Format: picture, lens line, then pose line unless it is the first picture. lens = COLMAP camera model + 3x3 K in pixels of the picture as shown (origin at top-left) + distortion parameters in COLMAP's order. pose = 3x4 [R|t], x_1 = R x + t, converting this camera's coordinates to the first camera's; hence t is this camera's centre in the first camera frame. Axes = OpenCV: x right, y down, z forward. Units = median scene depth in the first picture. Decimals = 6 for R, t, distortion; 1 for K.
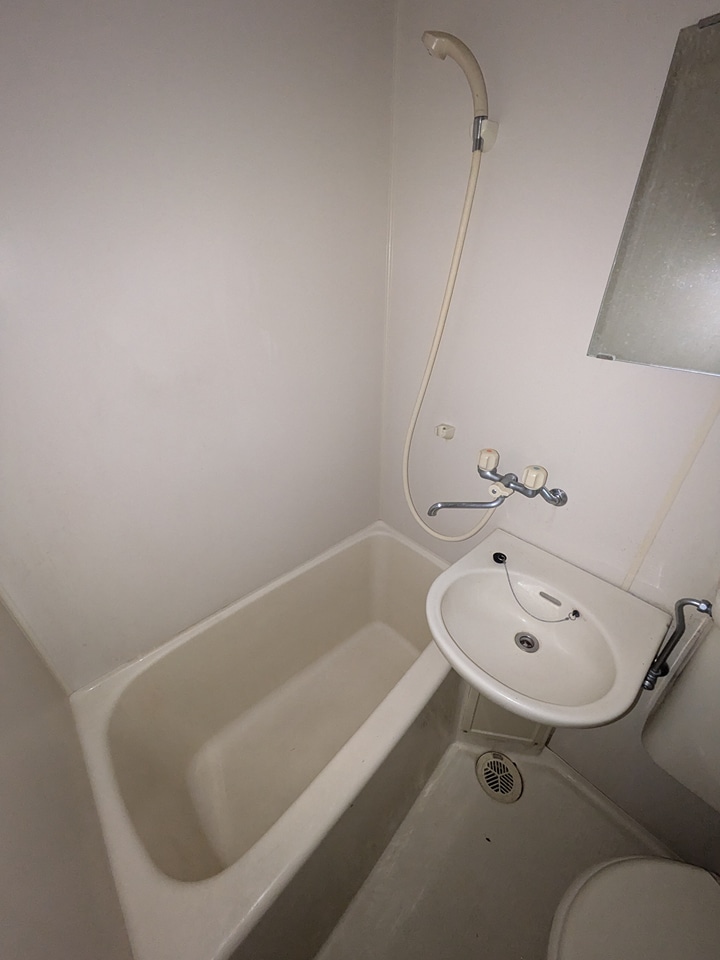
lens RADIAL K [[384.1, 0, 361.3], [0, 384.1, 483.8], [0, 0, 1]] dist [-0.000235, -0.000038]
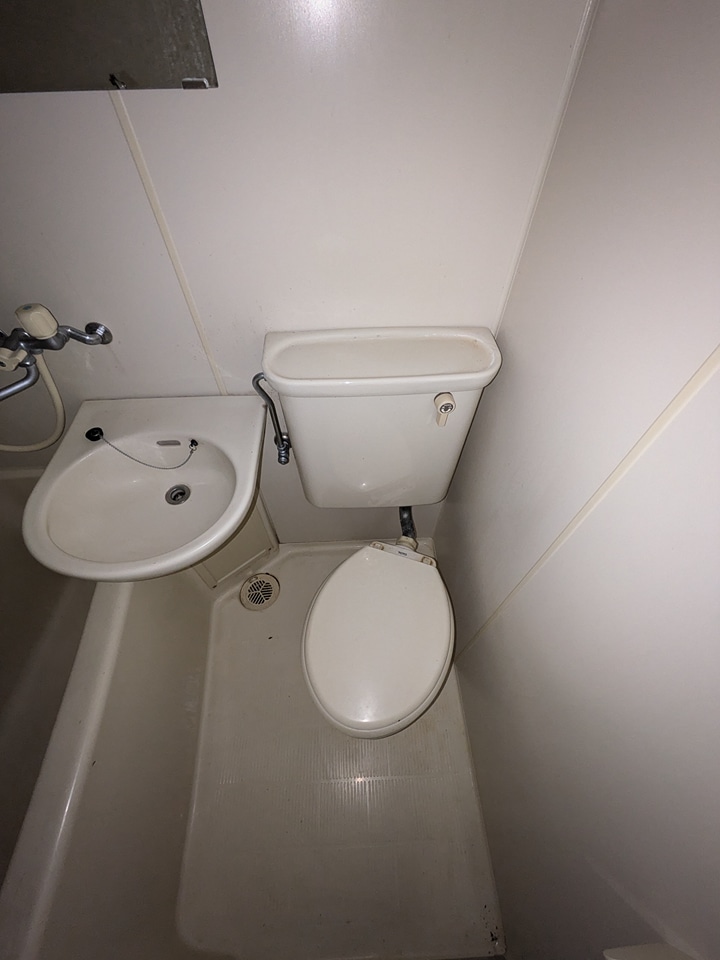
lens RADIAL K [[384.1, 0, 361.3], [0, 384.1, 483.8], [0, 0, 1]] dist [-0.000235, -0.000038]
pose [[0.642609, -0.612856, 0.459848, 0.287980], [0.397352, 0.779721, 0.483887, 0.105967], [-0.655106, -0.128229, 0.744576, -0.001974]]
